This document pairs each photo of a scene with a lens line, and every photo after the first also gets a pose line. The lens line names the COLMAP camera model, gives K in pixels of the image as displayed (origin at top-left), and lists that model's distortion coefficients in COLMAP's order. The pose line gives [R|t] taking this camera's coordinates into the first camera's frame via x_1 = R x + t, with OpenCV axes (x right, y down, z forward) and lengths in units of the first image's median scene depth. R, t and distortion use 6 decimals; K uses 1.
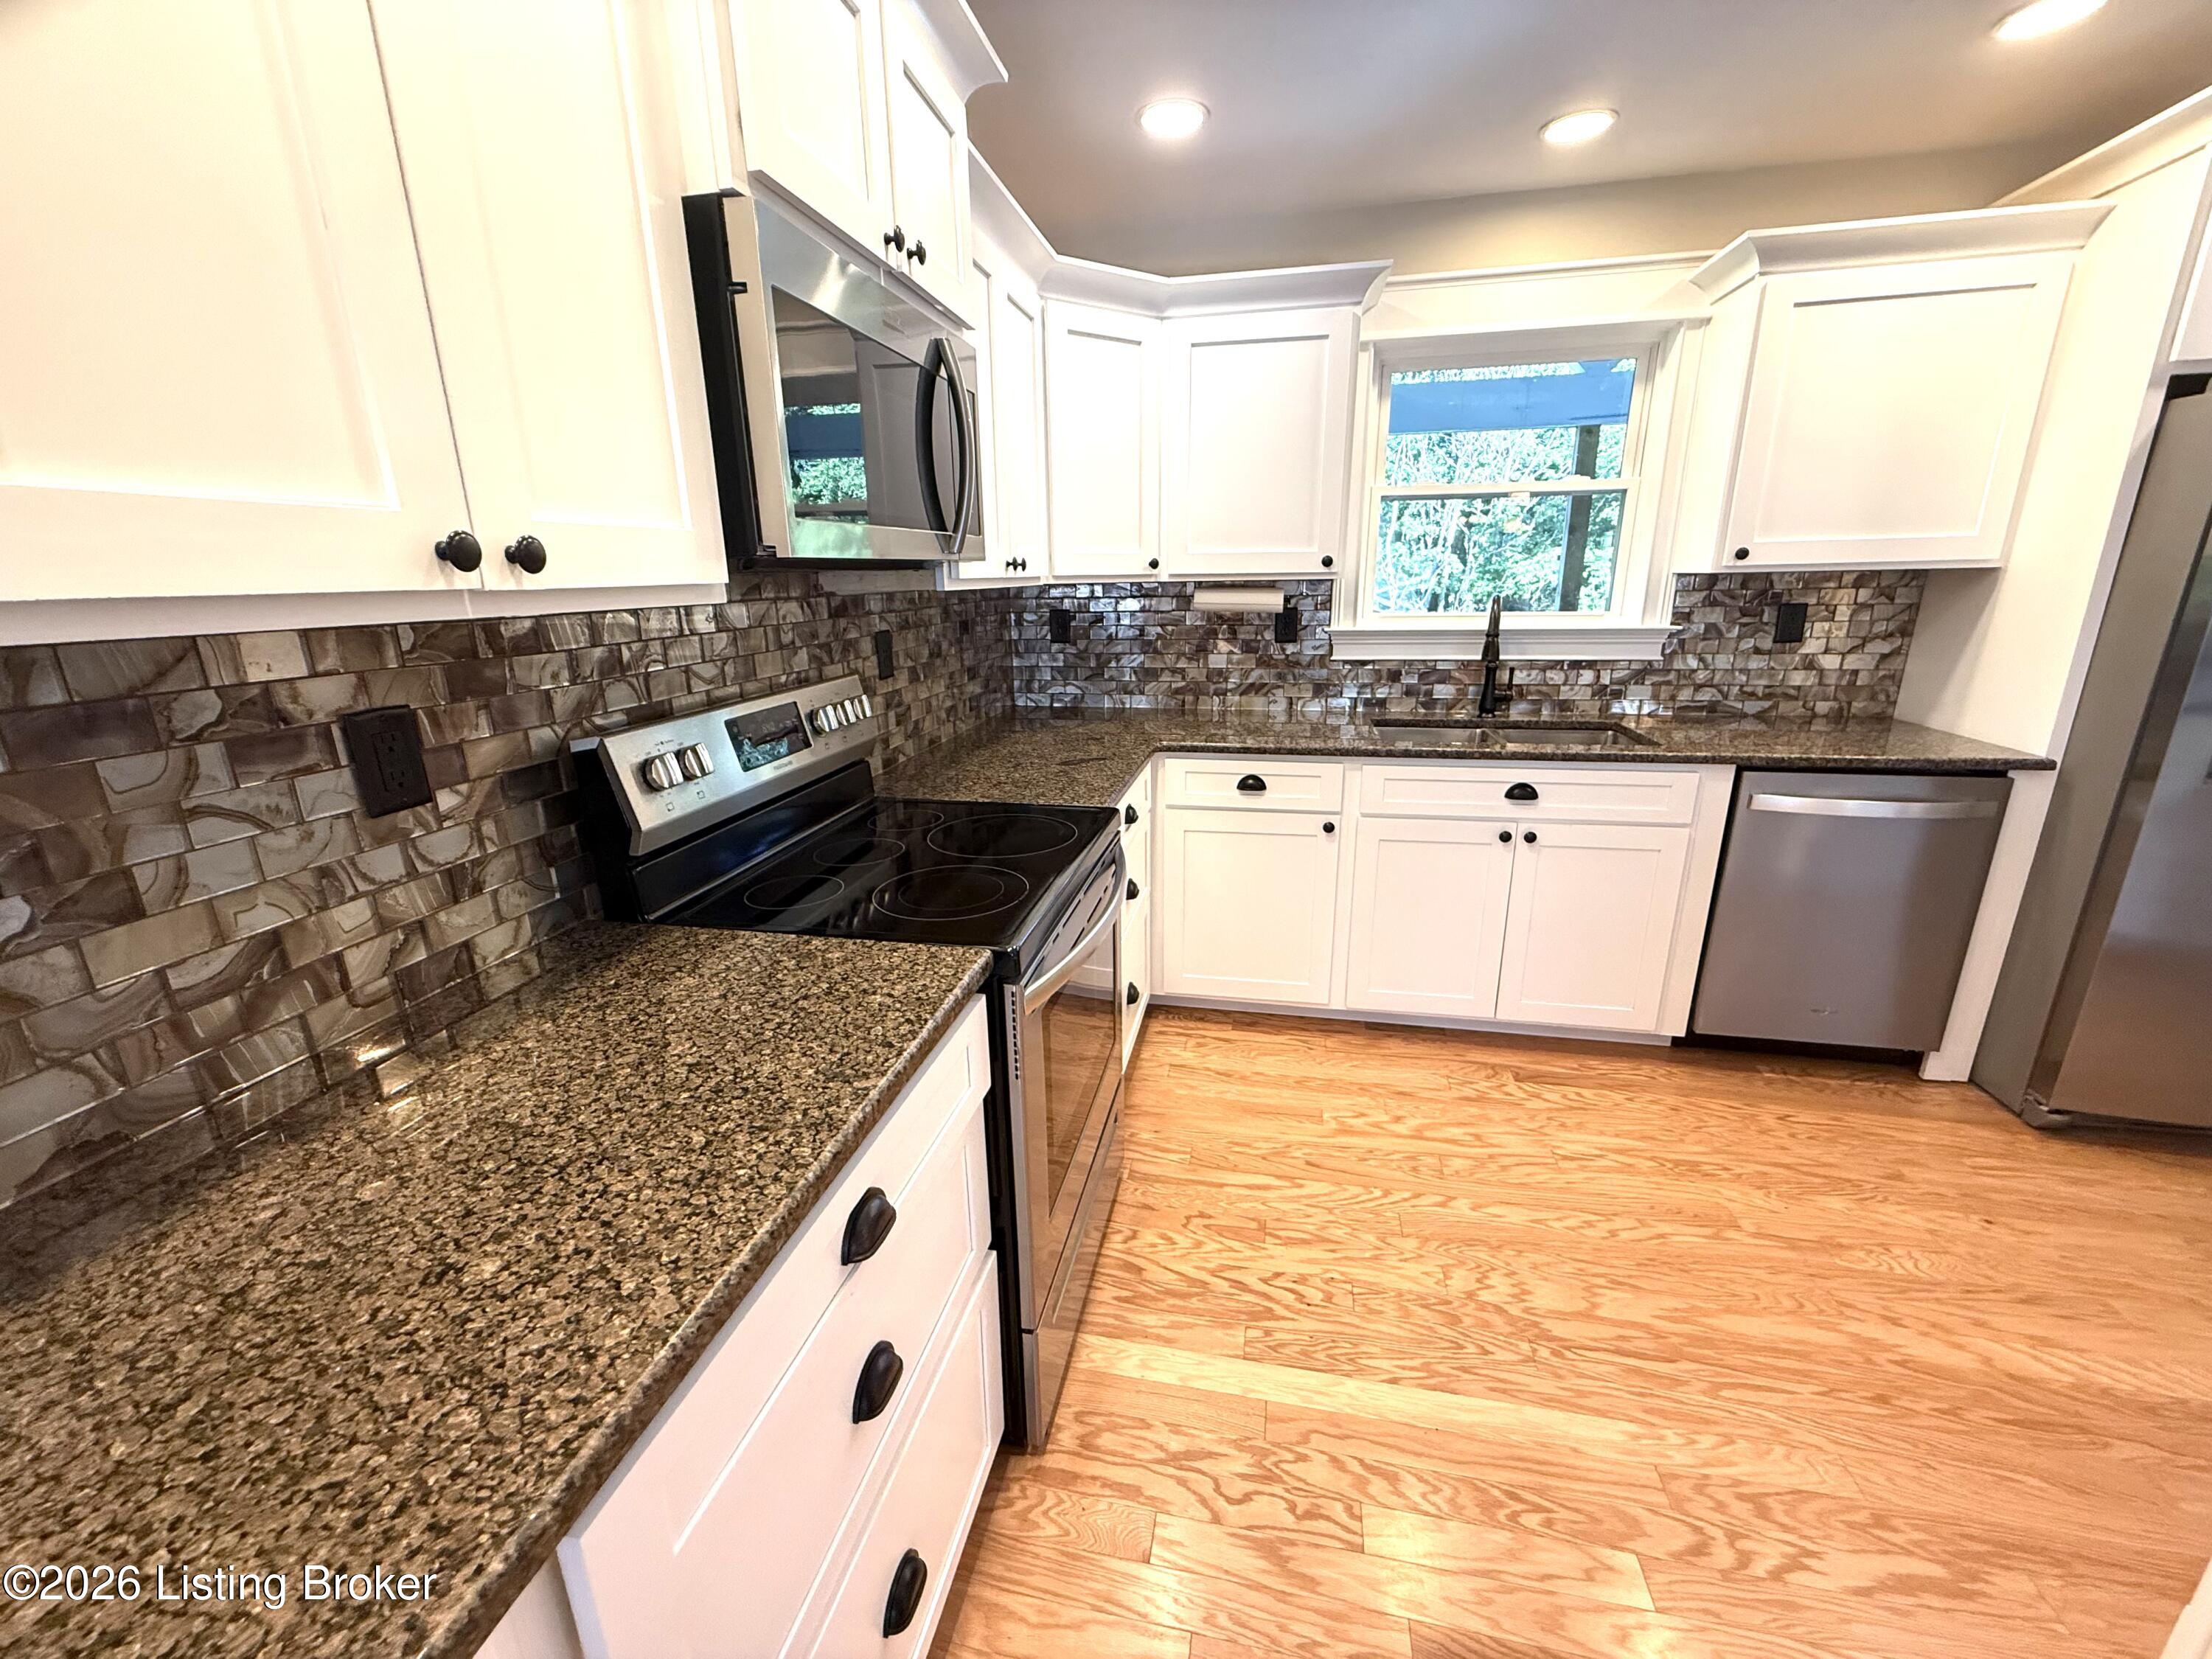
lens RADIAL K [[879.0, 0, 1099.9], [0, 879.0, 828.4], [0, 0, 1]] dist [-0.000785, 0.000299]
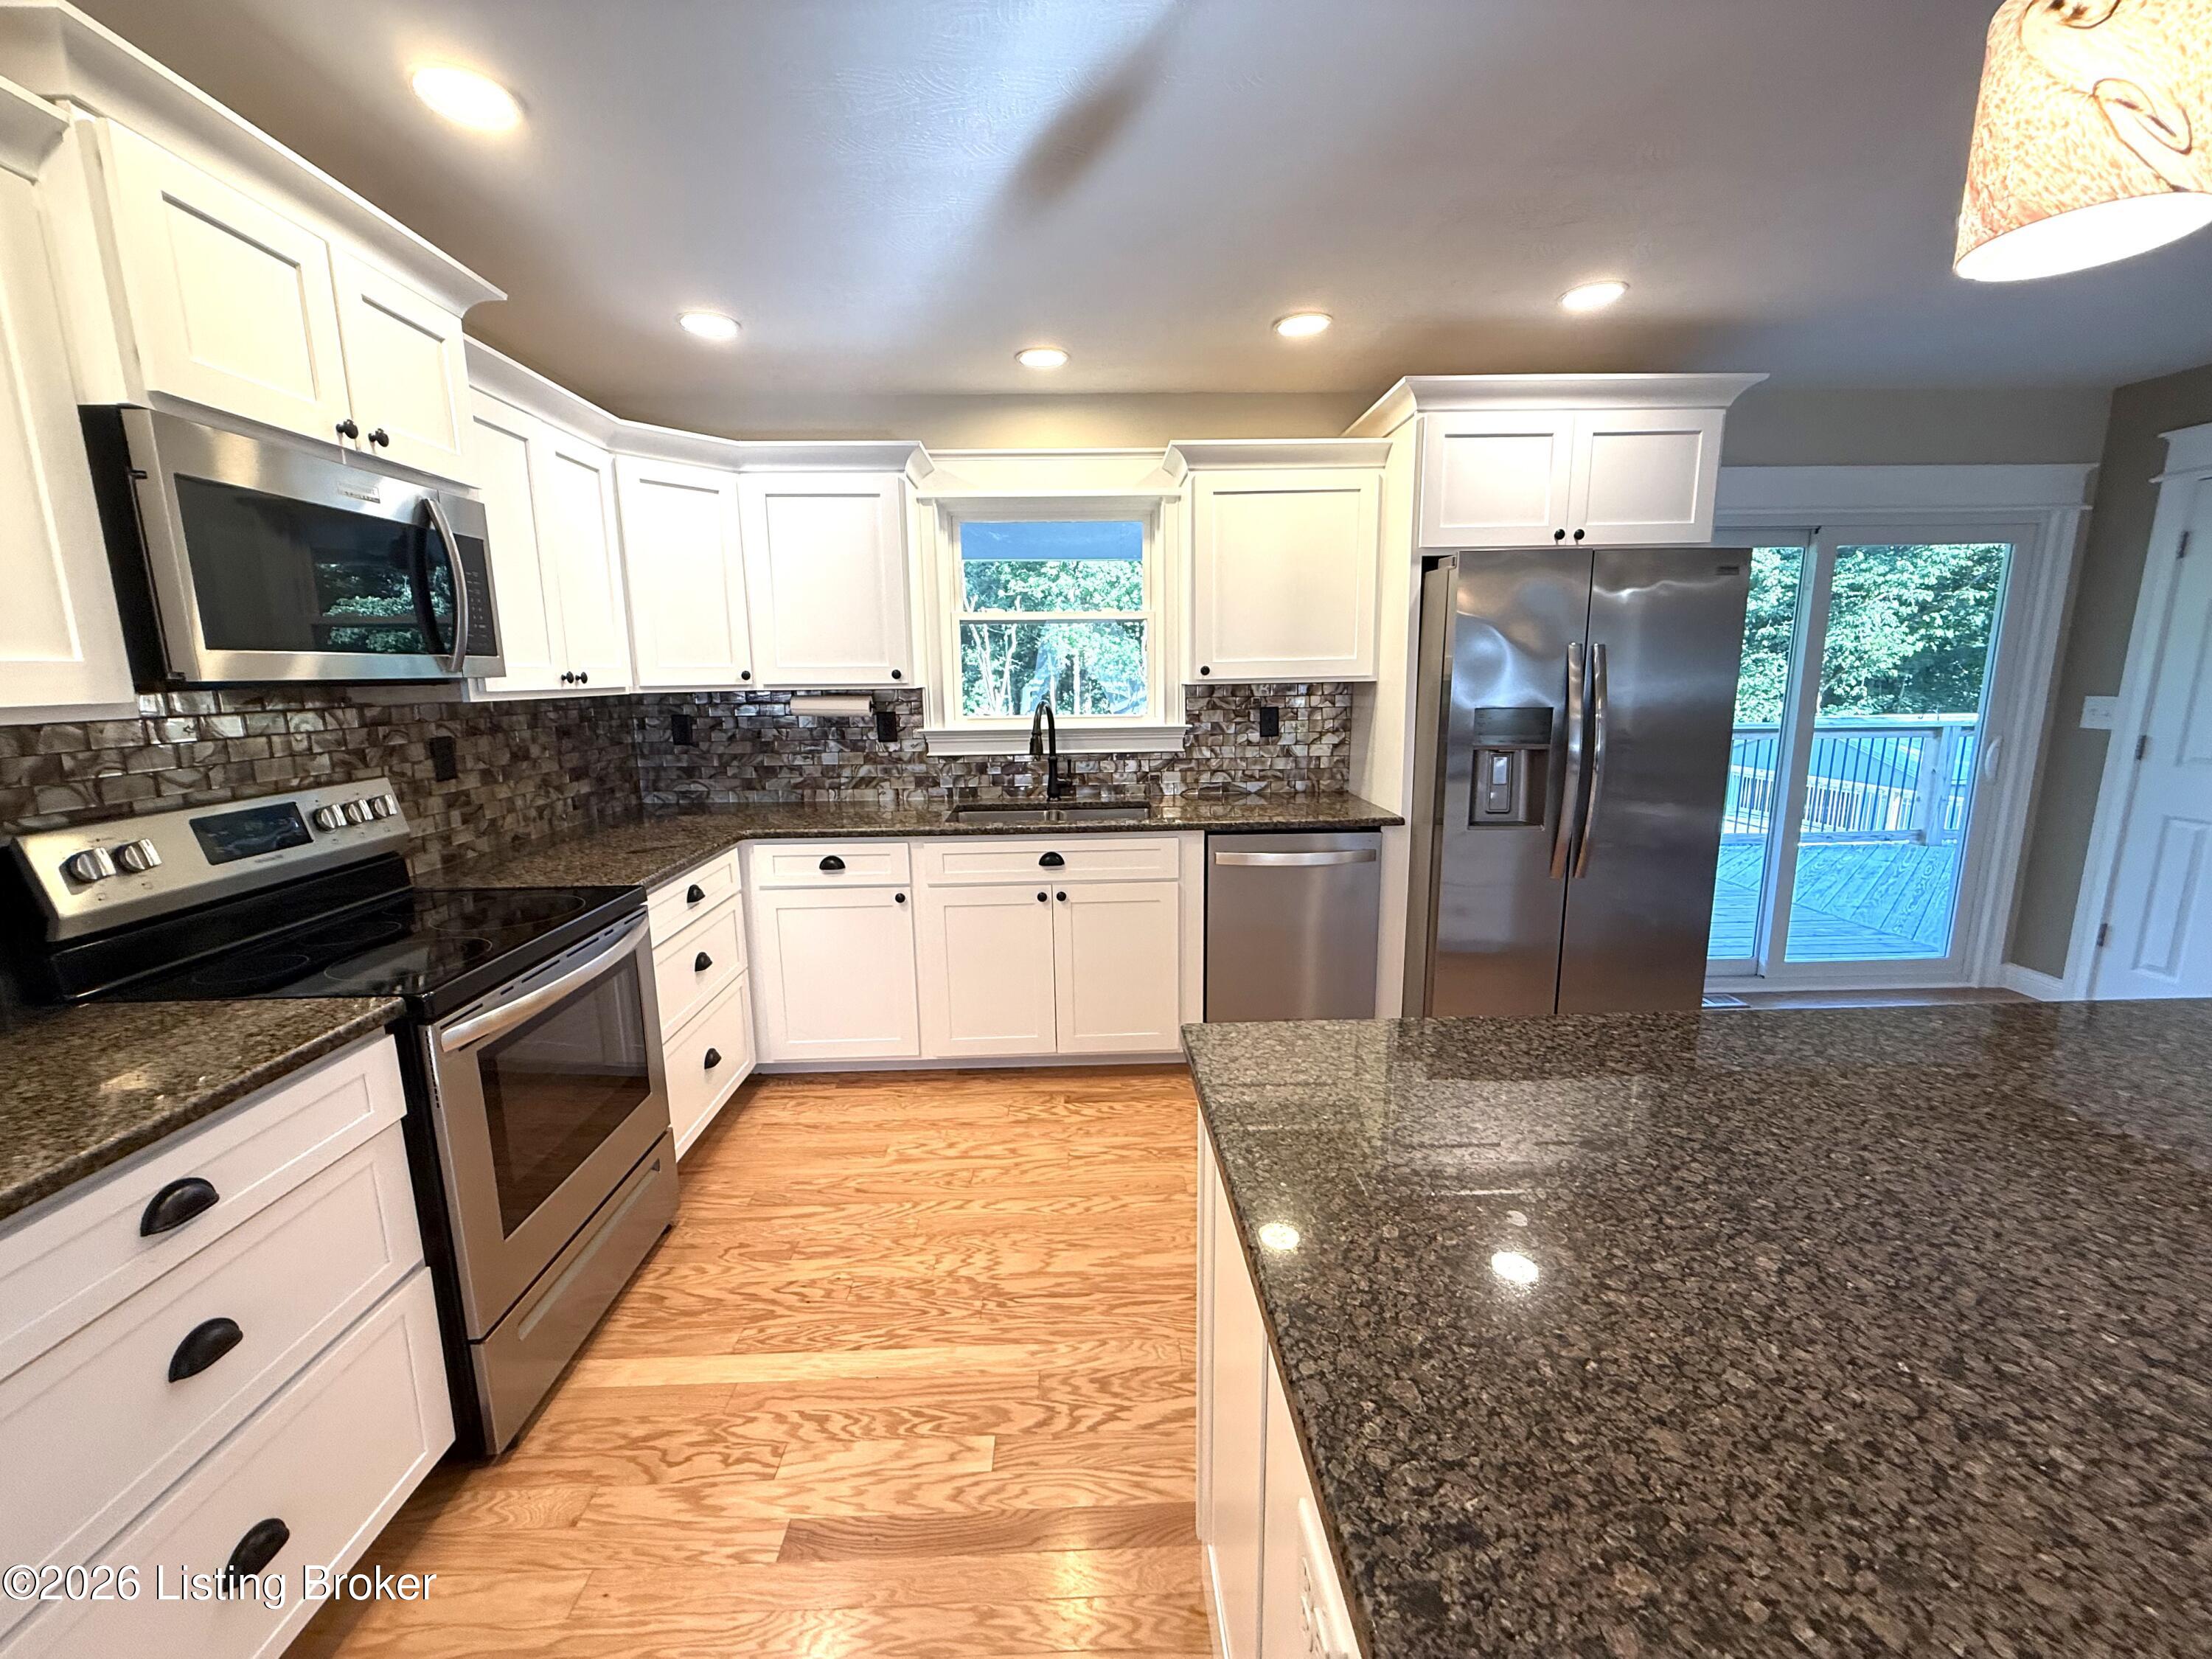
lens RADIAL K [[879.0, 0, 1101.0], [0, 879.0, 829.2], [0, 0, 1]] dist [-0.000785, 0.000299]
pose [[0.971784, -0.037279, 0.232909, 0.267211], [0.062286, 0.992939, -0.100955, 0.045031], [-0.227501, 0.112613, 0.967244, -0.206748]]
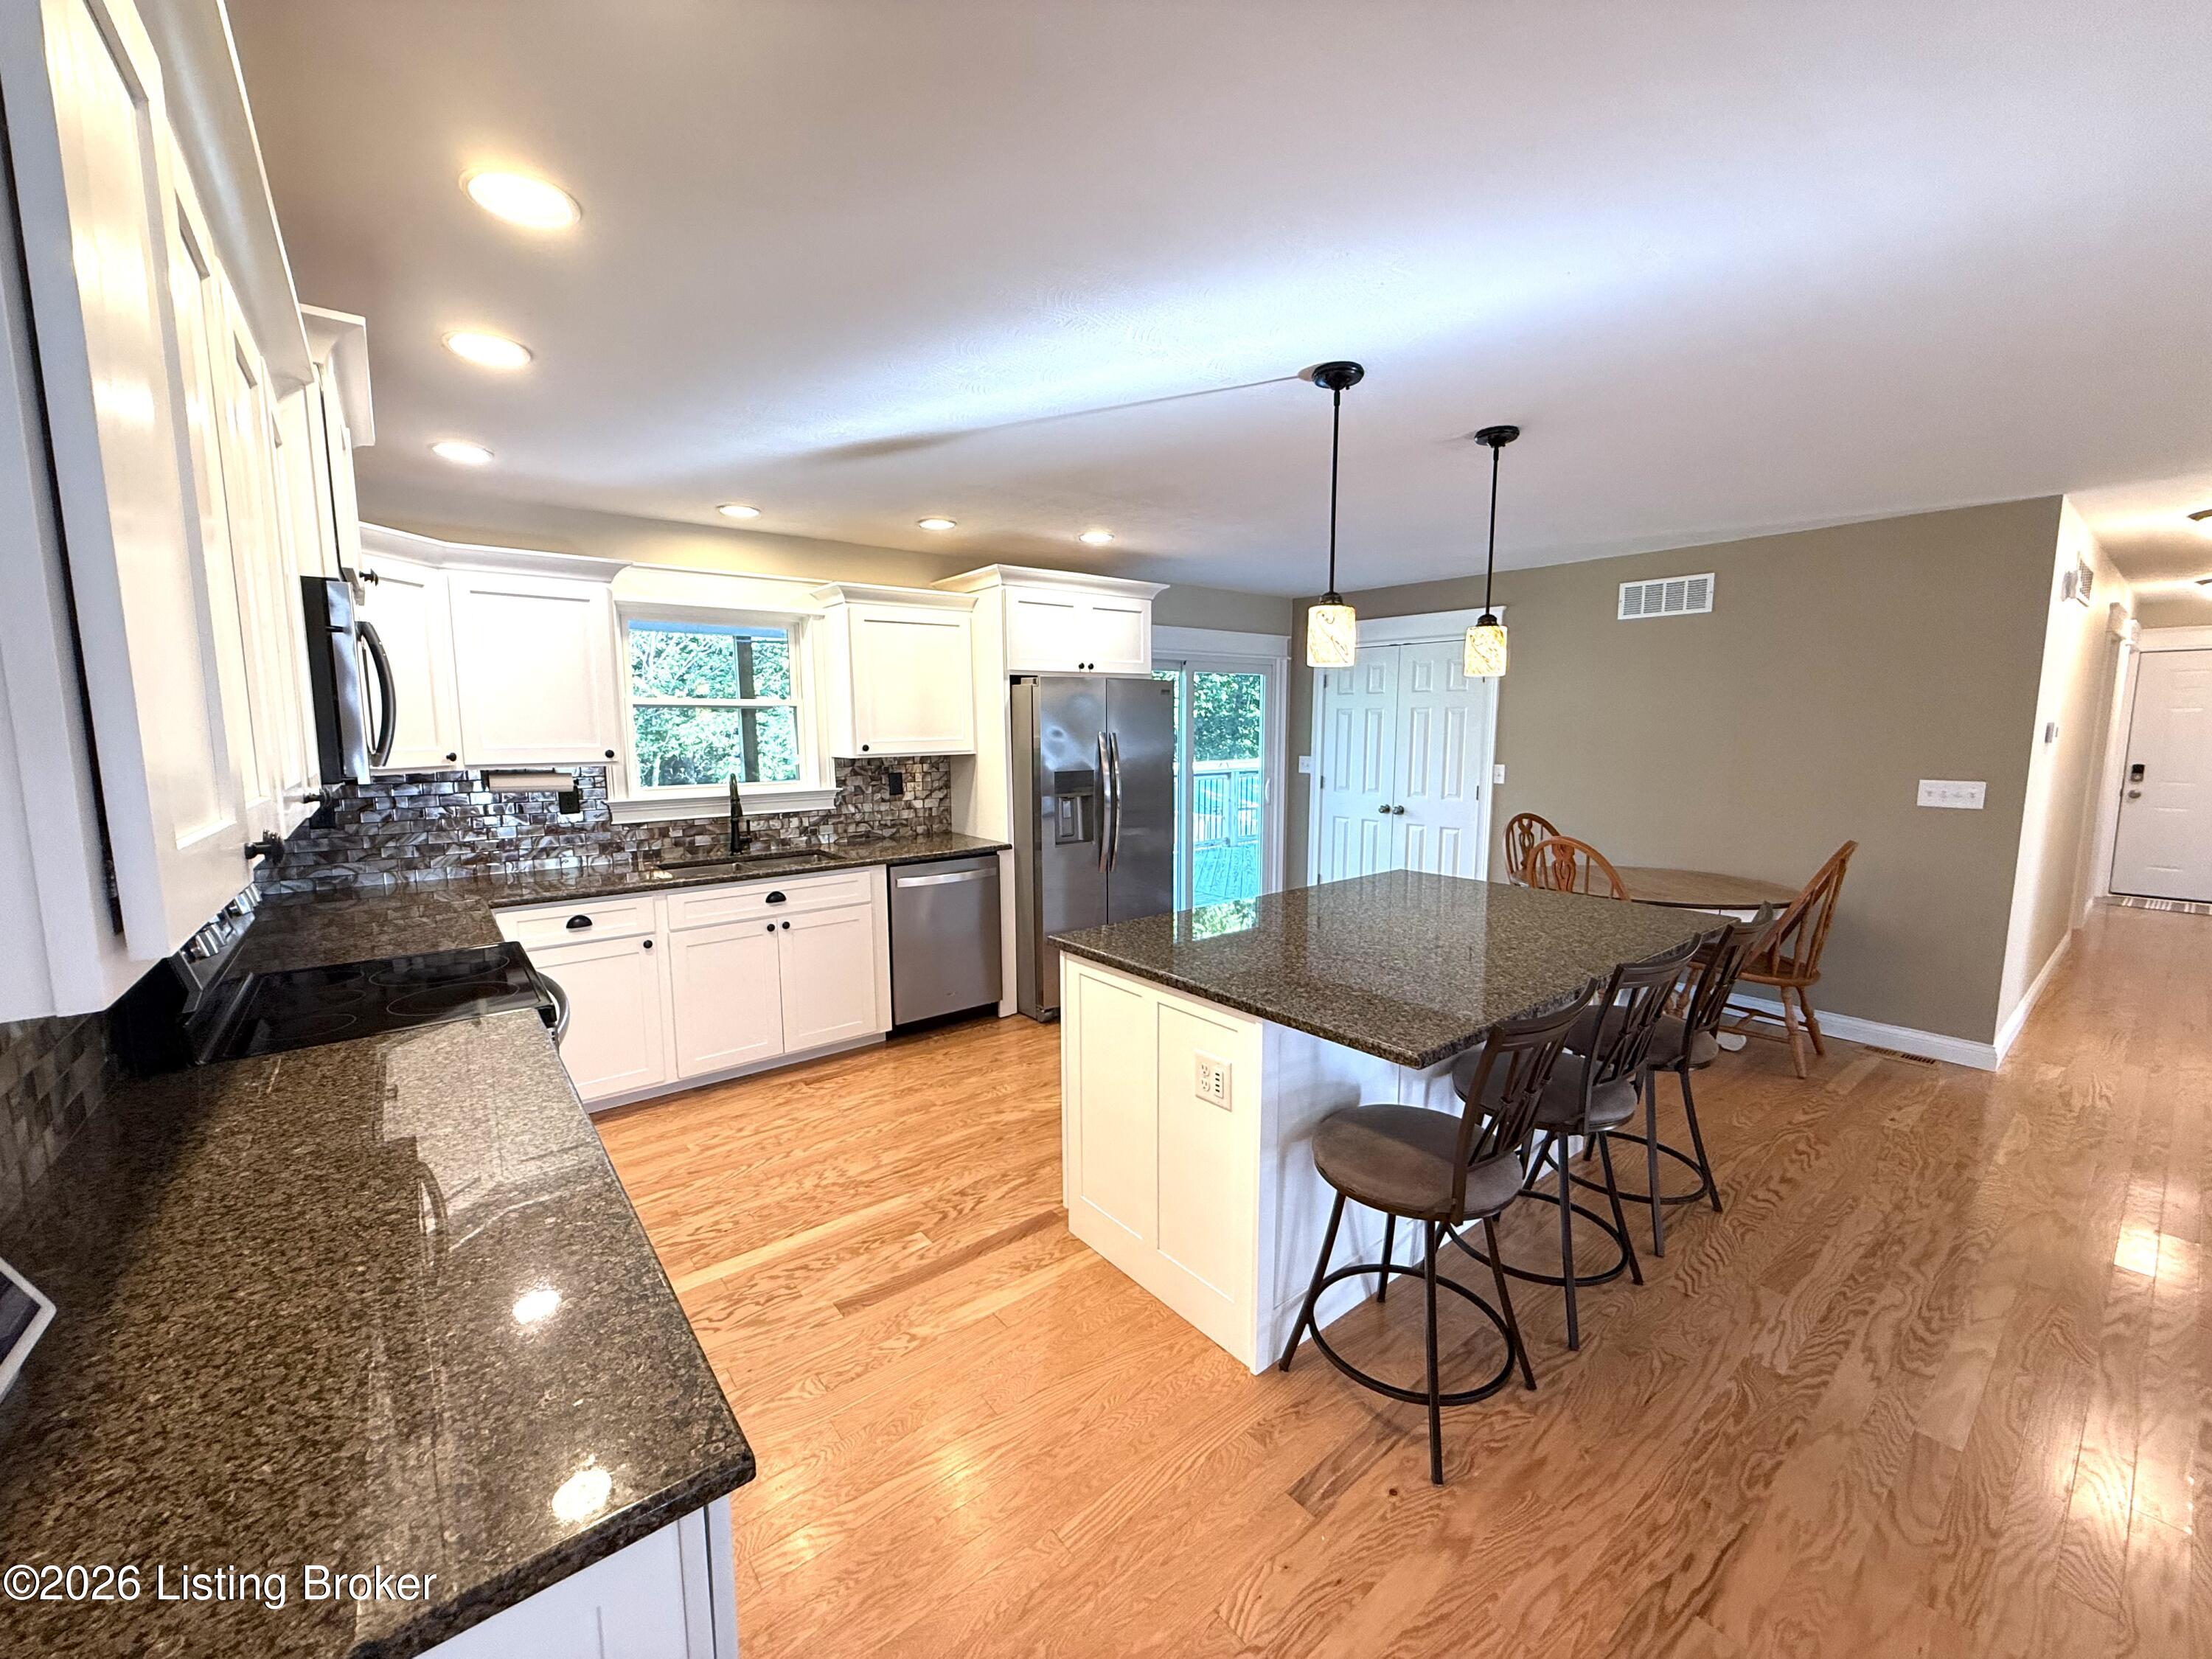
lens RADIAL K [[879.0, 0, 1102.5], [0, 879.0, 830.0], [0, 0, 1]] dist [-0.000785, 0.000299]
pose [[0.635730, -0.080953, 0.767655, -0.341856], [0.210275, 0.975038, -0.071315, 0.076108], [-0.742719, 0.206755, 0.636883, -0.451959]]
